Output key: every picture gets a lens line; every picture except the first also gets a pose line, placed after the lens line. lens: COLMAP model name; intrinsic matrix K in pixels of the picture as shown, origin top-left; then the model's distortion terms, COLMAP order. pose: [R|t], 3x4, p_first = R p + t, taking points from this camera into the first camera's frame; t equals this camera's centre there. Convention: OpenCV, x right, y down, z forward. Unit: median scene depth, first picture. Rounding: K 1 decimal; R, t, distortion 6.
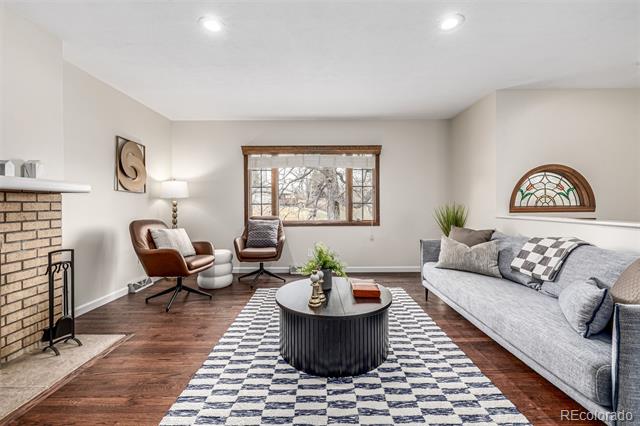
lens RADIAL K [[270.0, 0, 320.0], [0, 270.0, 208.0], [0, 0, 1]] dist [-0.000105, -0.000118]
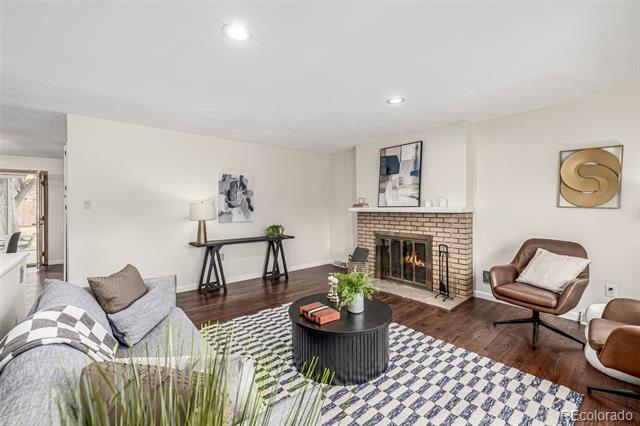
lens RADIAL K [[270.0, 0, 320.6], [0, 270.0, 210.0], [0, 0, 1]] dist [-0.000105, -0.000118]
pose [[-0.763794, 0.020948, -0.645120, 0.615116], [0.004593, 0.999624, 0.027022, -0.097450], [0.645444, 0.017676, -0.763603, 1.341047]]
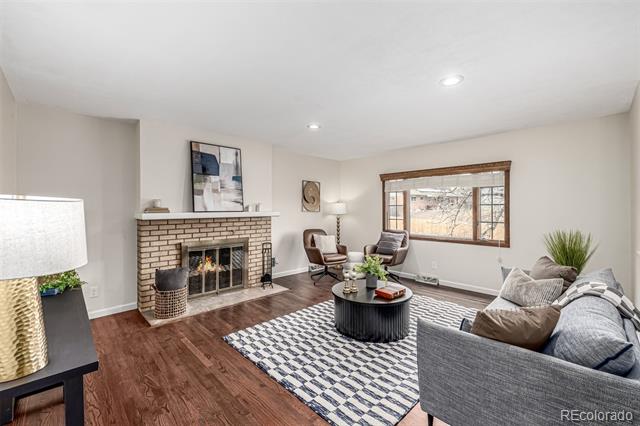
lens RADIAL K [[270.0, 0, 318.7], [0, 270.0, 213.0], [0, 0, 1]] dist [-0.000105, -0.000118]
pose [[0.690028, 0.016820, -0.723587, 0.672282], [-0.010101, 0.999856, 0.013610, -0.089879], [0.723712, -0.002083, 0.690099, -0.158047]]
